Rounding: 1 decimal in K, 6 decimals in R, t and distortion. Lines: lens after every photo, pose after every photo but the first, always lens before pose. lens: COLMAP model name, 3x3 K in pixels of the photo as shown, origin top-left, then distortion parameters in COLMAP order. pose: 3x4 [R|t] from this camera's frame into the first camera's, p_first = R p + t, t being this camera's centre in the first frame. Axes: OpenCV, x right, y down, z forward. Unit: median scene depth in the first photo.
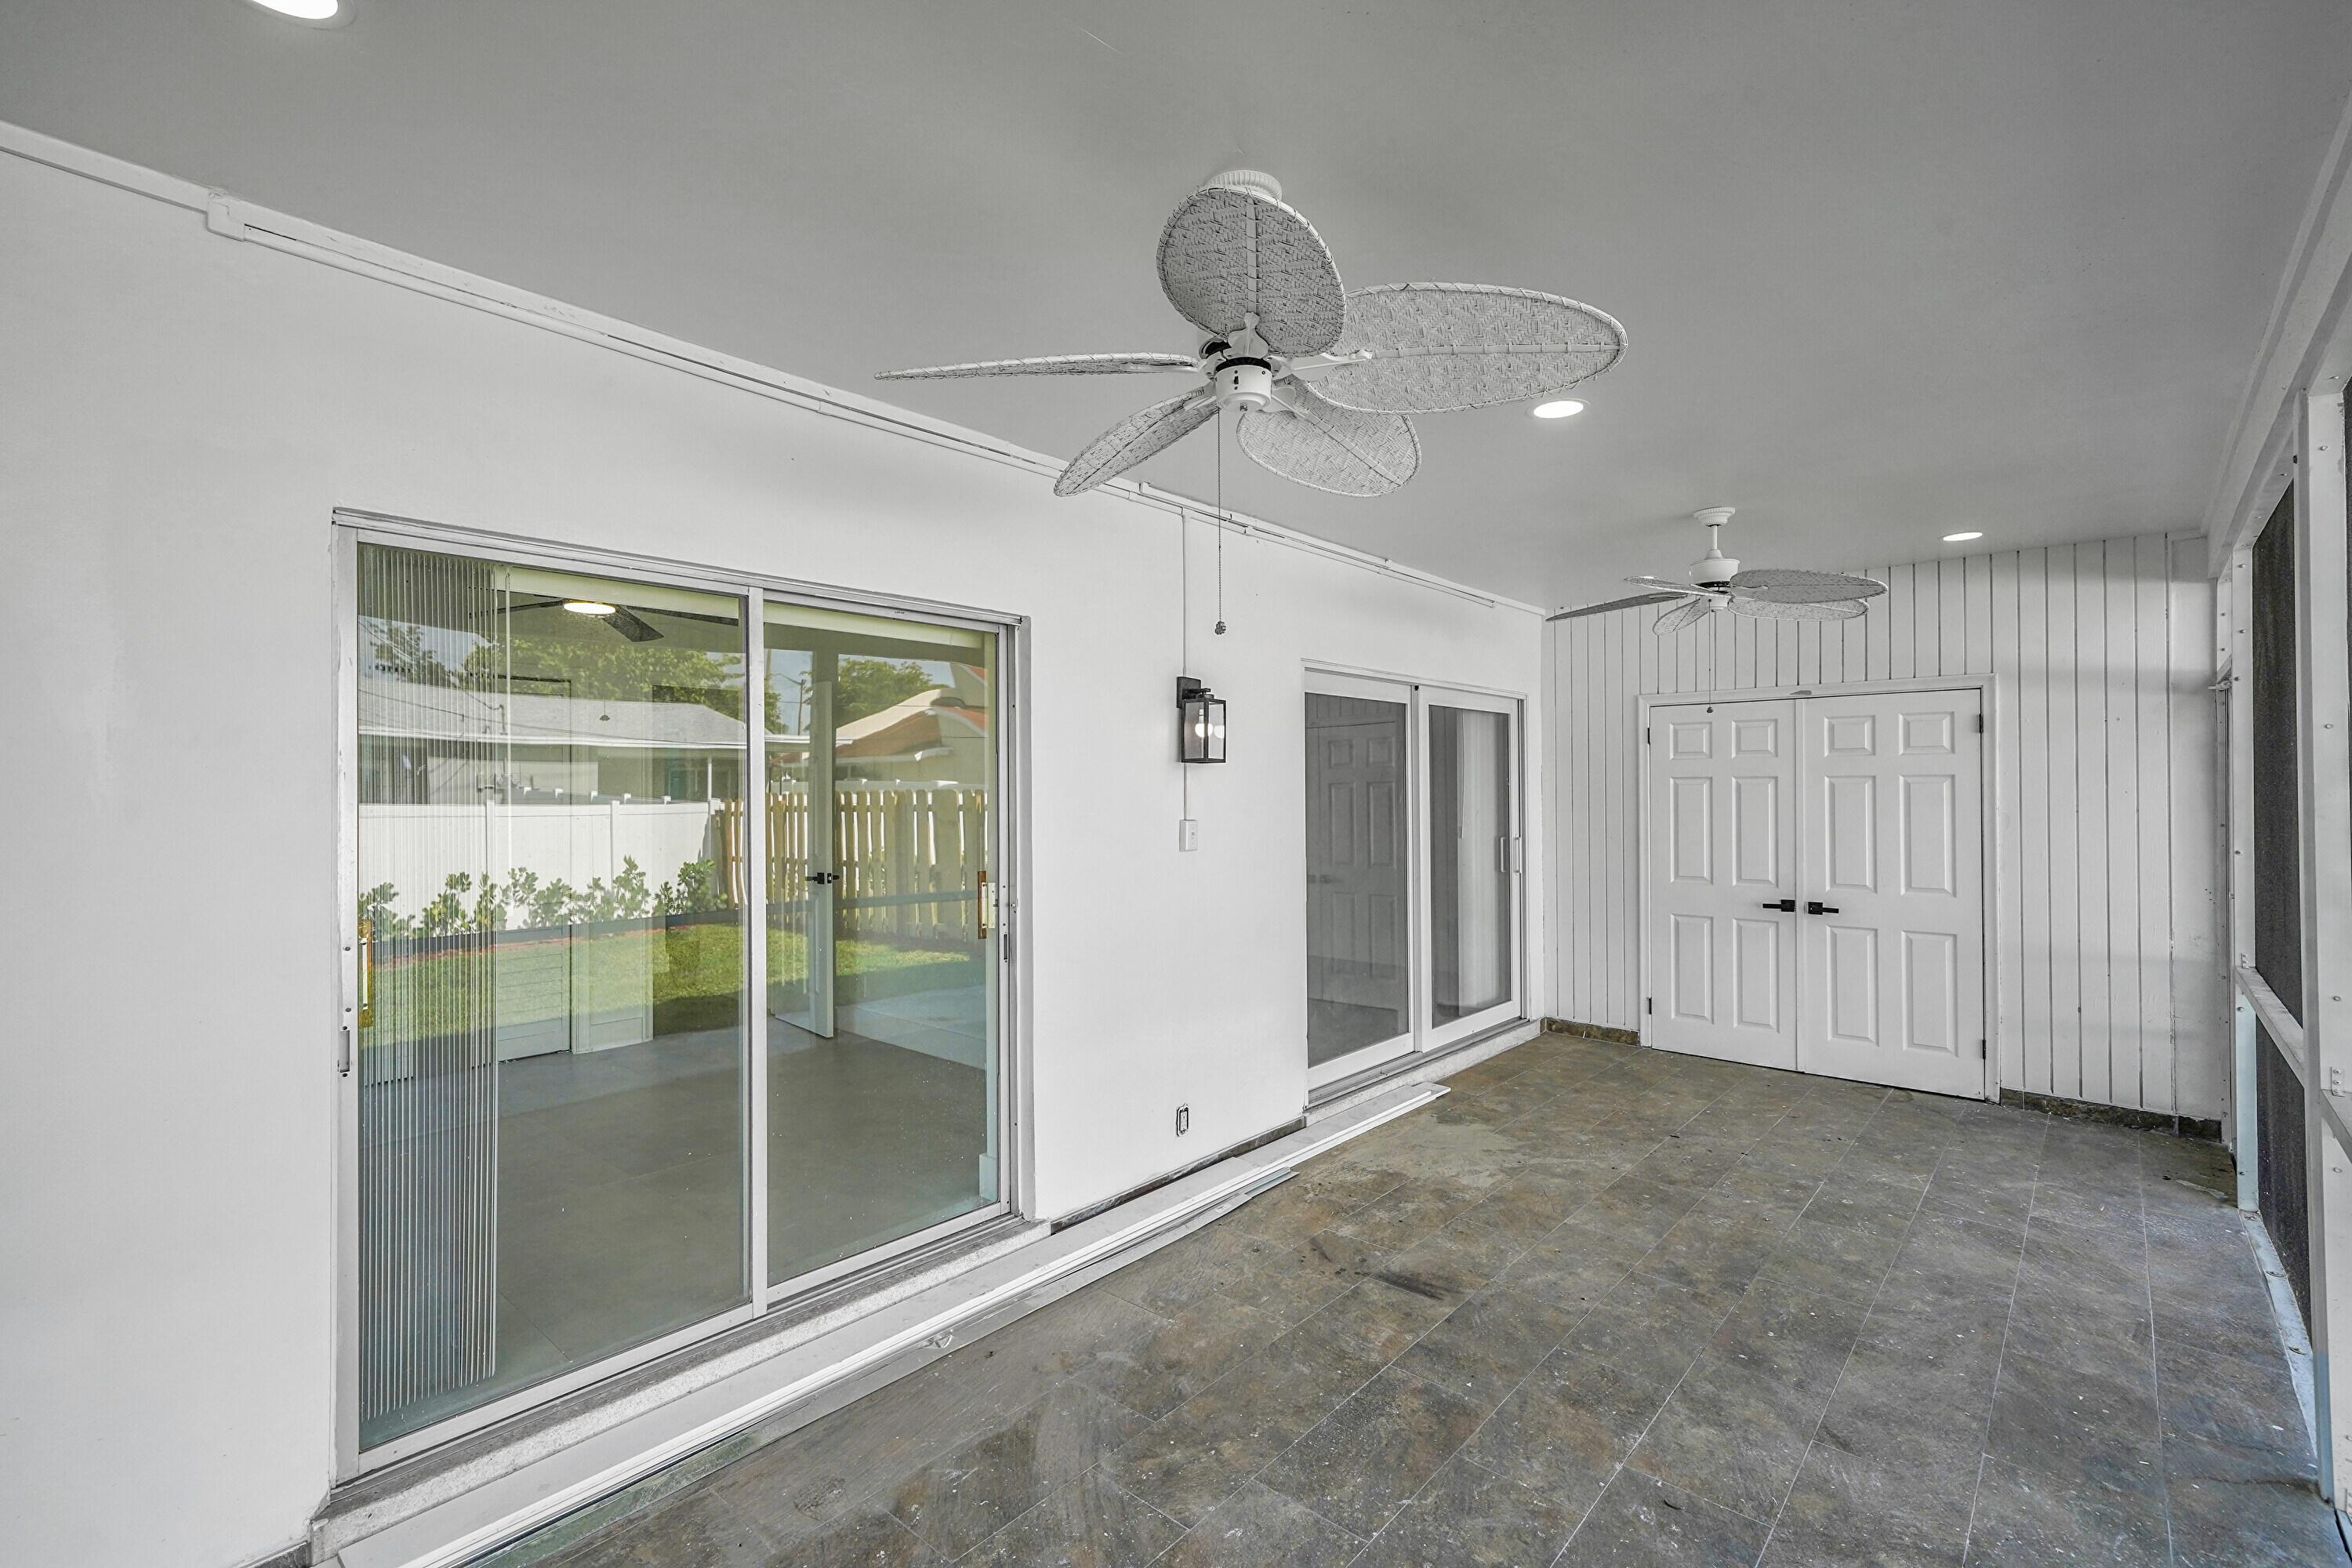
lens RADIAL K [[1071.4, 0, 1186.7], [0, 1071.4, 783.2], [0, 0, 1]] dist [0.008603, 0.000947]
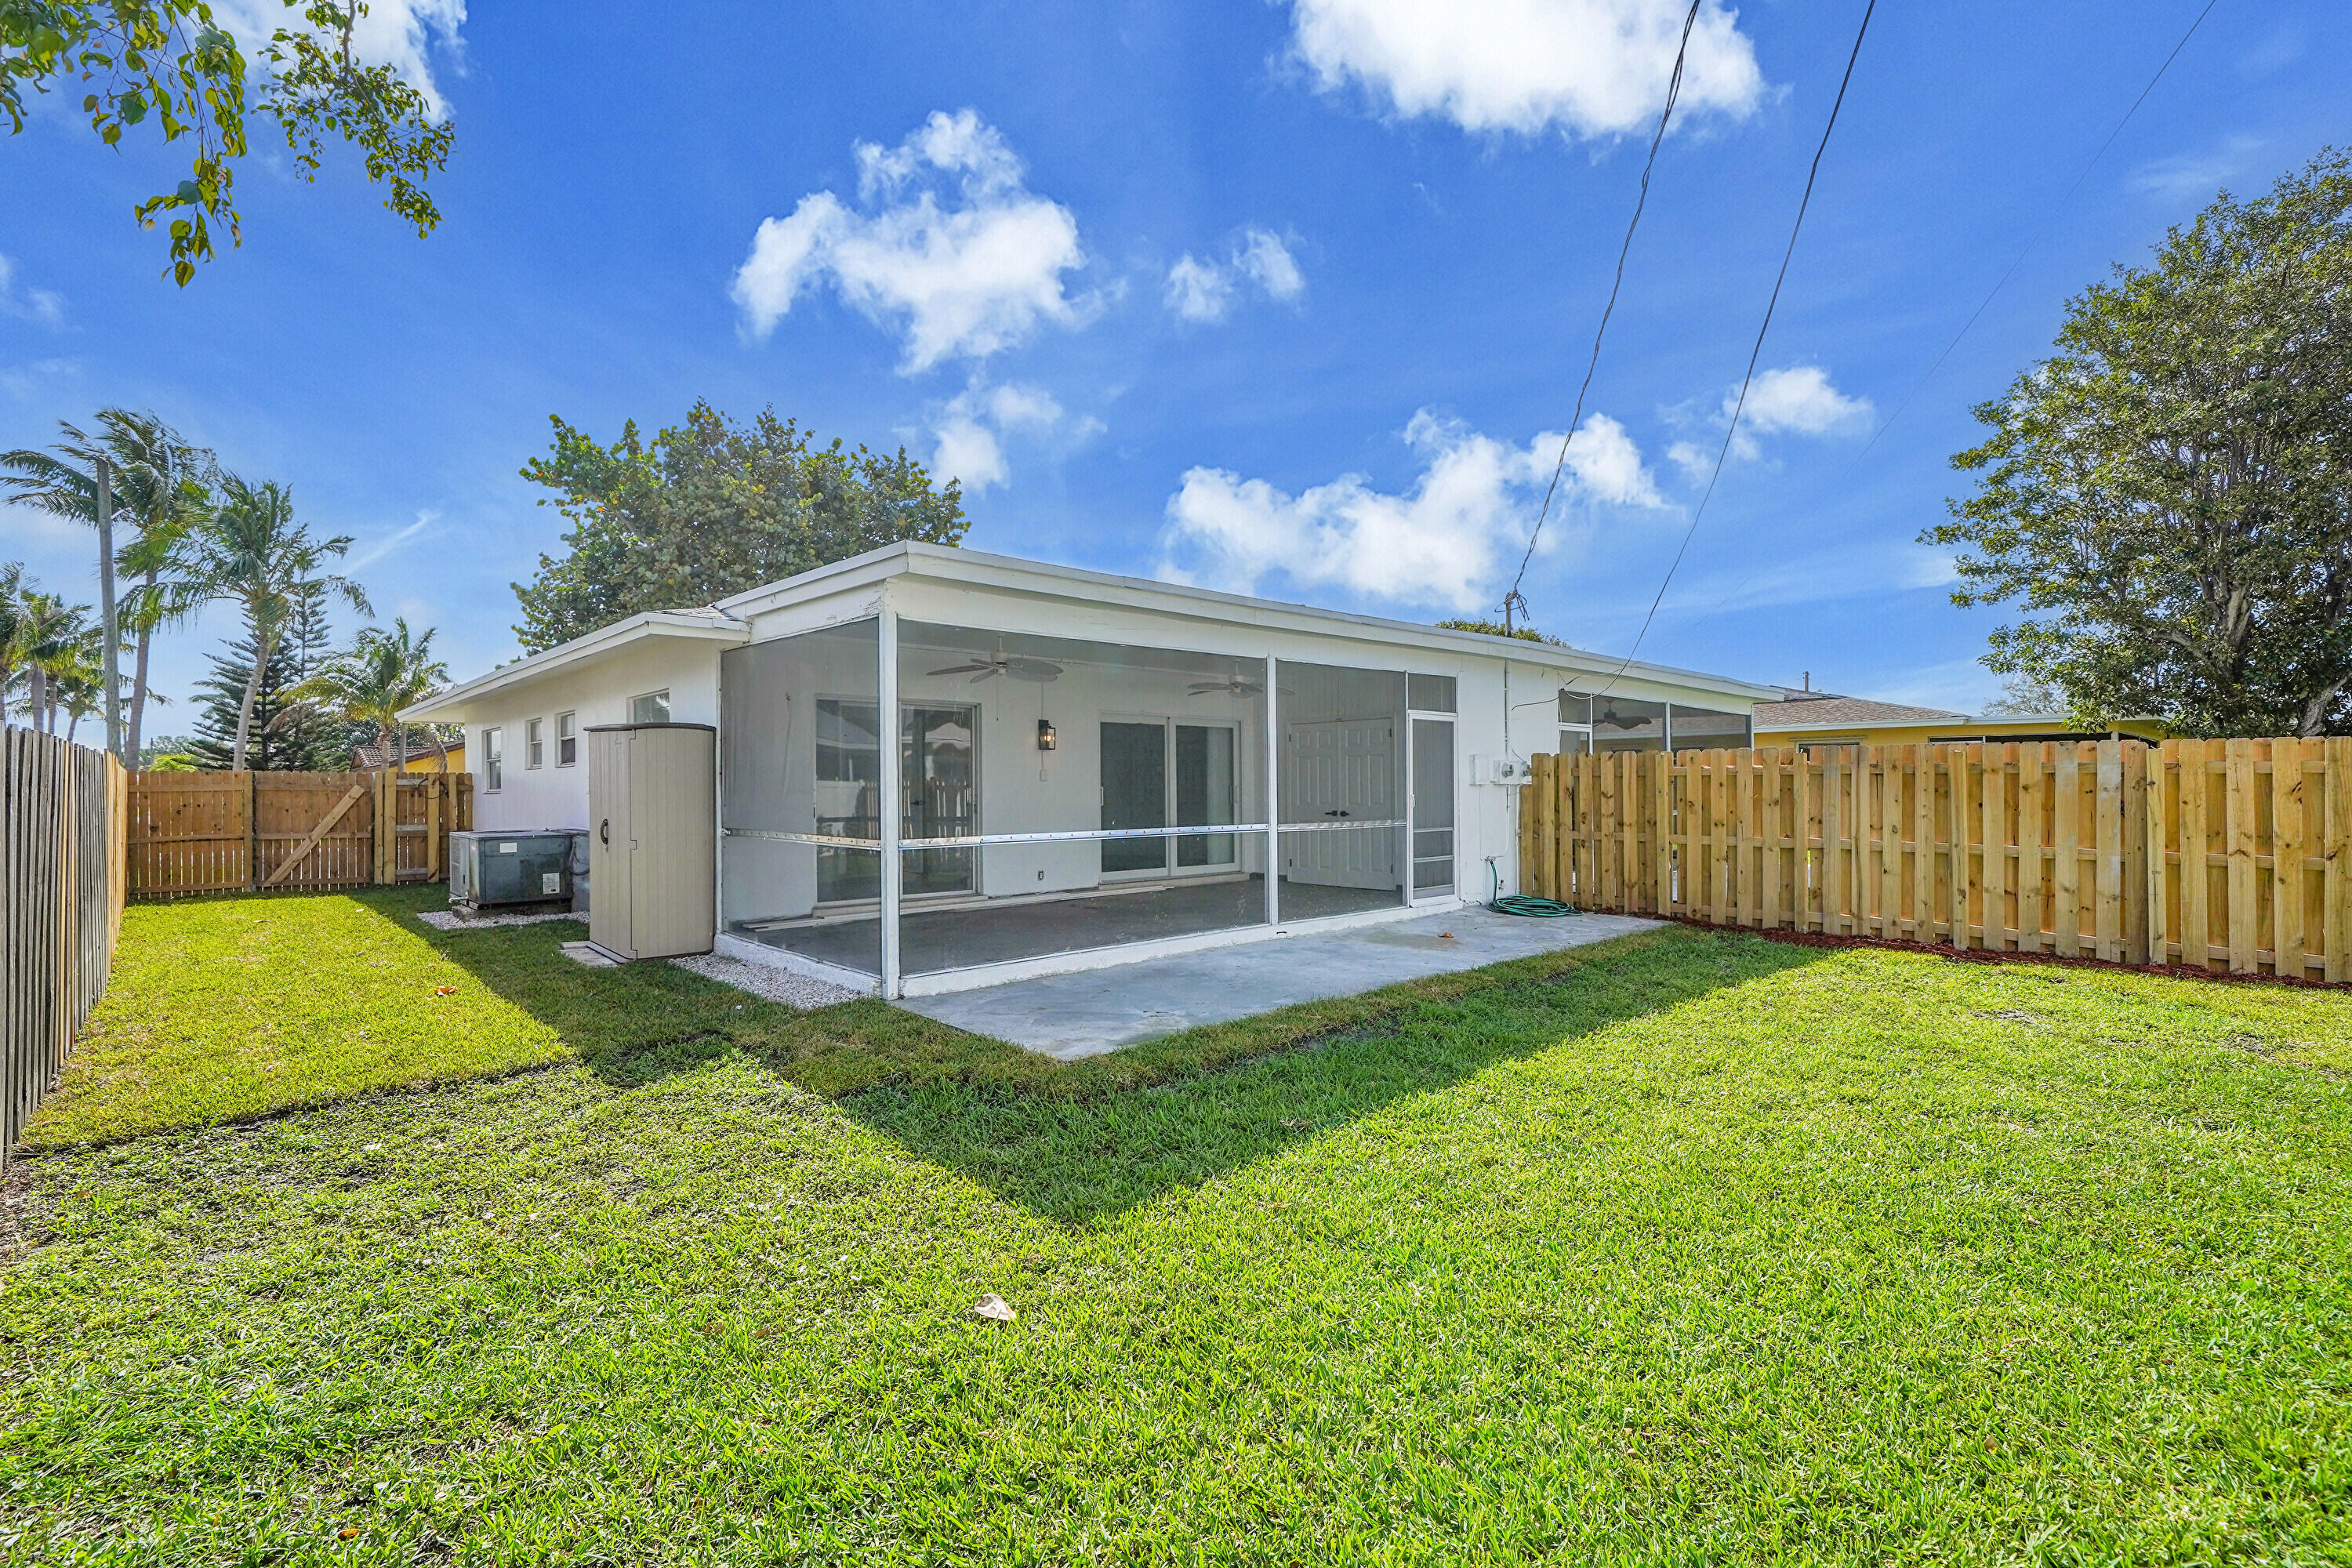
lens RADIAL K [[1071.4, 0, 1173.5], [0, 1071.4, 774.9], [0, 0, 1]] dist [0.008603, 0.000947]
pose [[0.995841, -0.003649, -0.091032, 0.510556], [0.003102, 0.999976, -0.006149, 0.054363], [0.091053, 0.005841, 0.995829, -1.527262]]
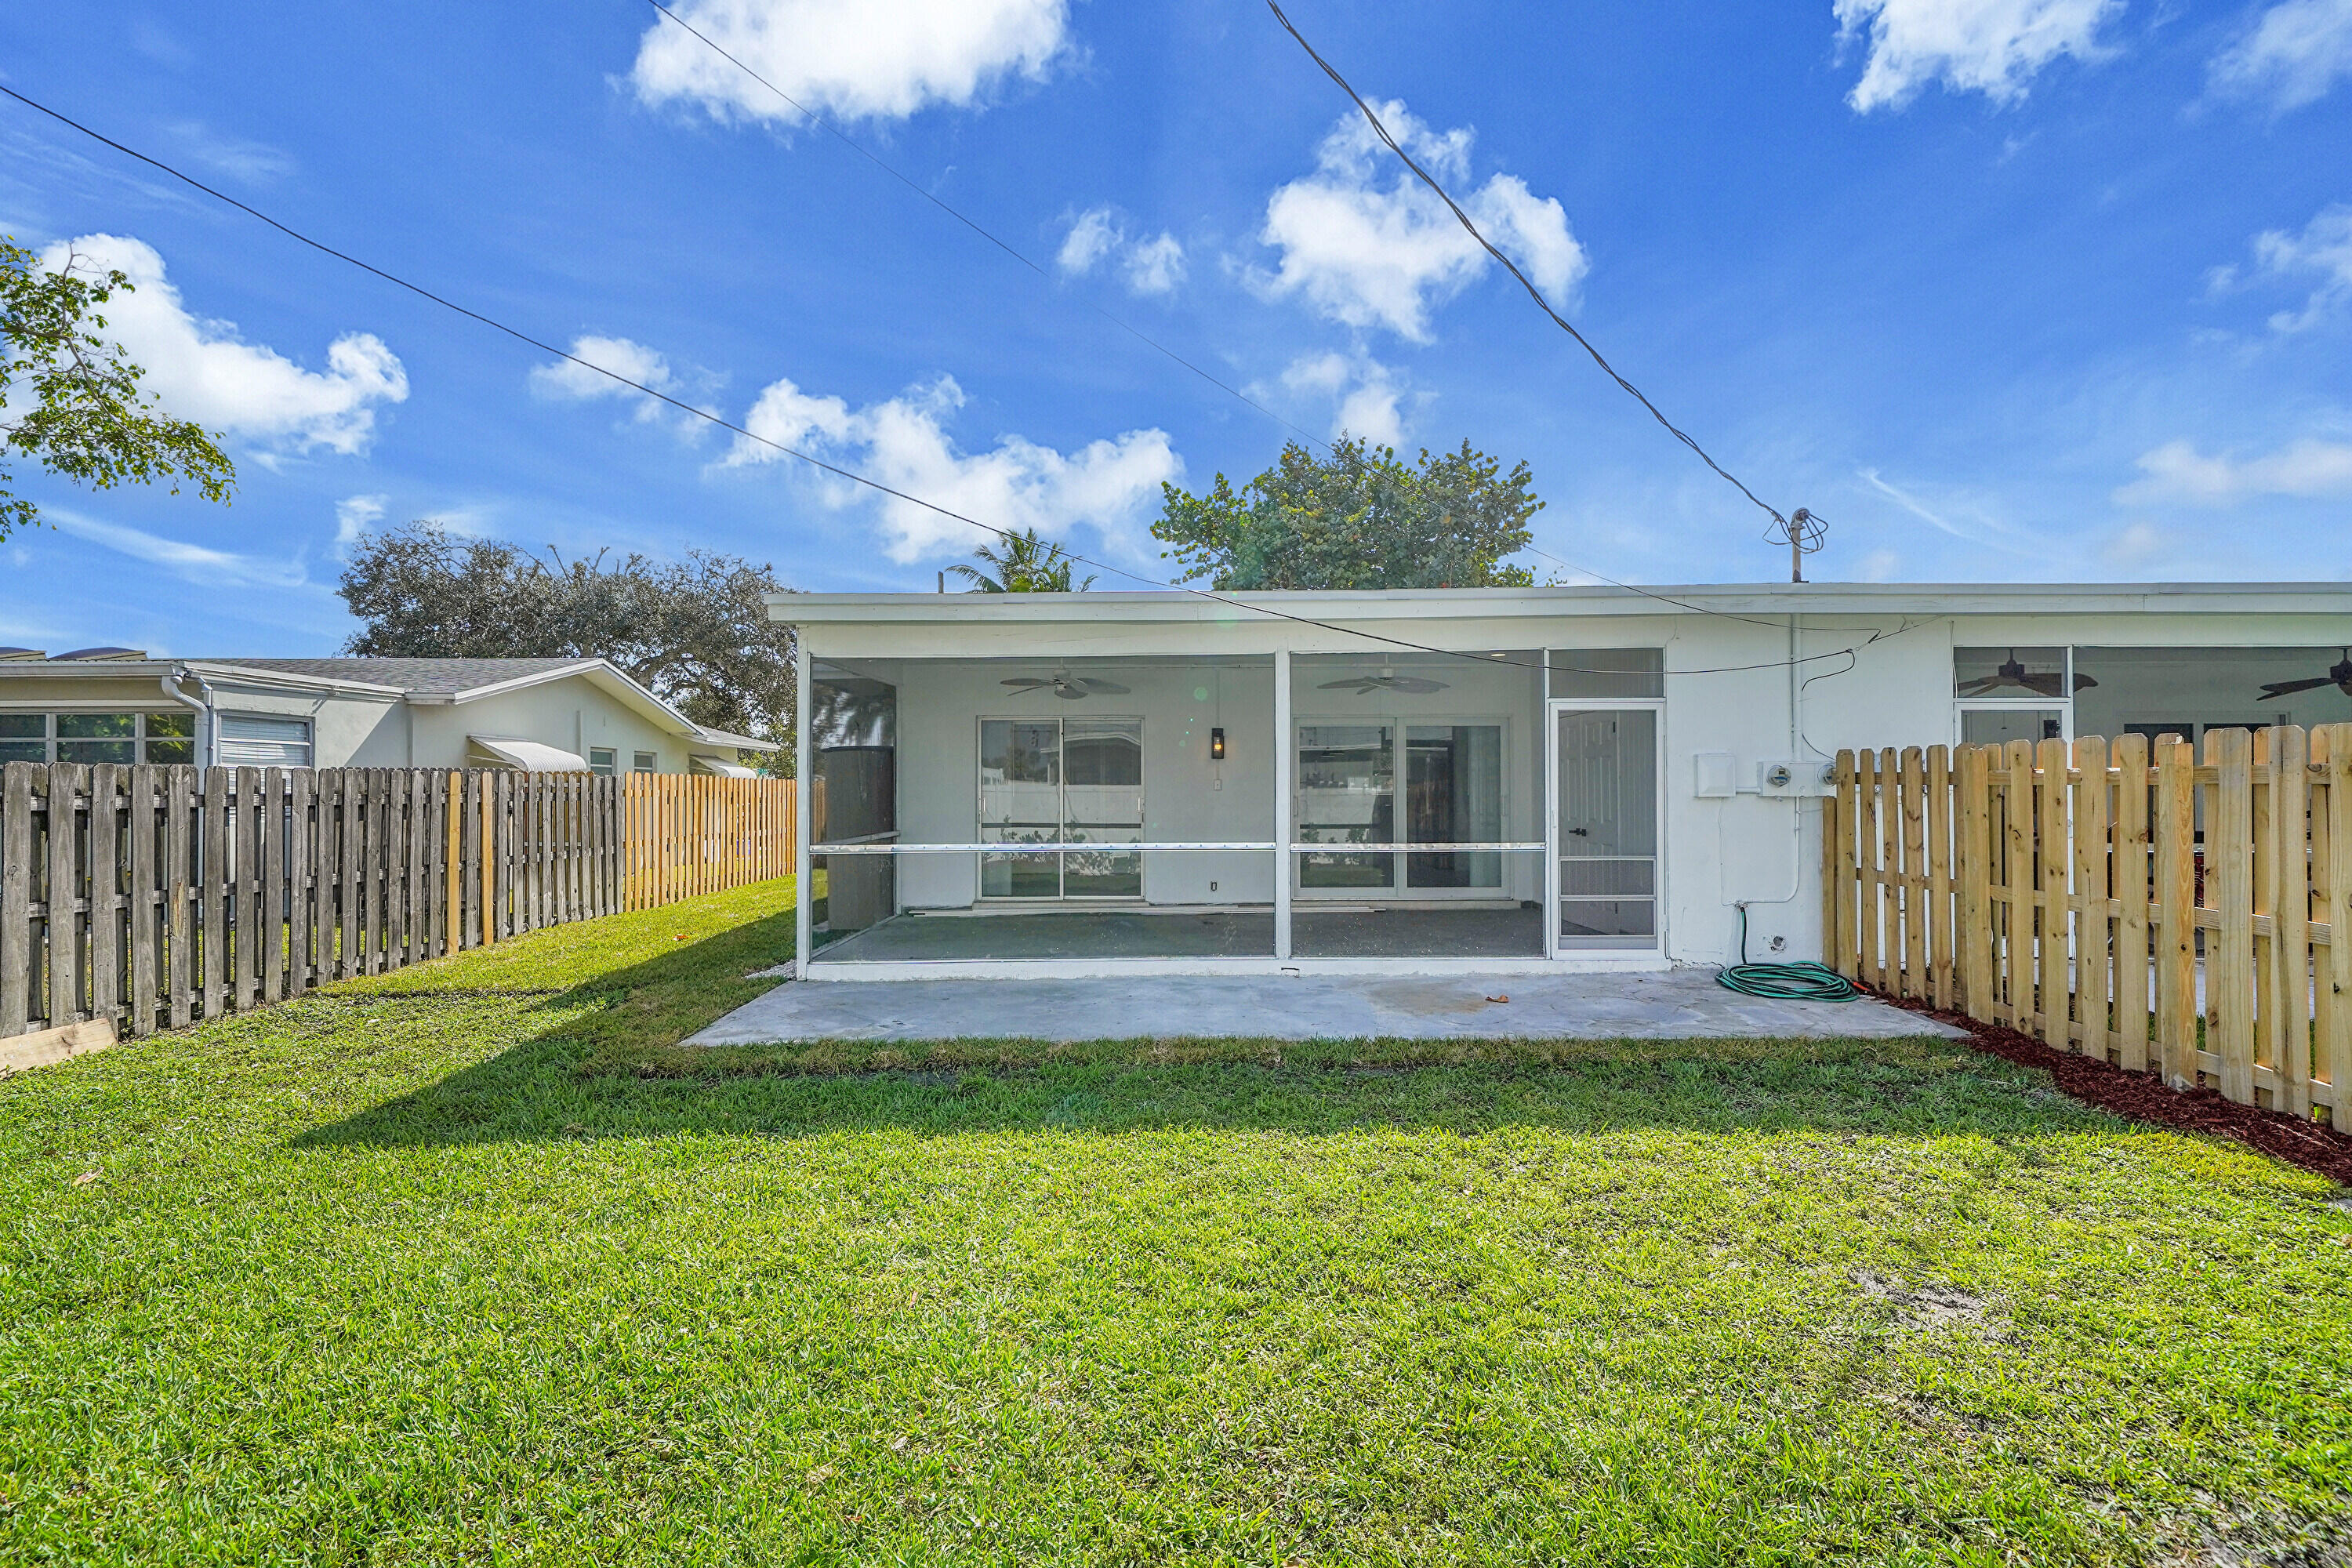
lens RADIAL K [[1071.4, 0, 1173.4], [0, 1071.4, 785.1], [0, 0, 1]] dist [0.008603, 0.000947]
pose [[0.669137, -0.003171, -0.743132, 1.694360], [0.005690, 0.999983, 0.000857, 0.037738], [0.743117, -0.004802, 0.669144, -0.808902]]
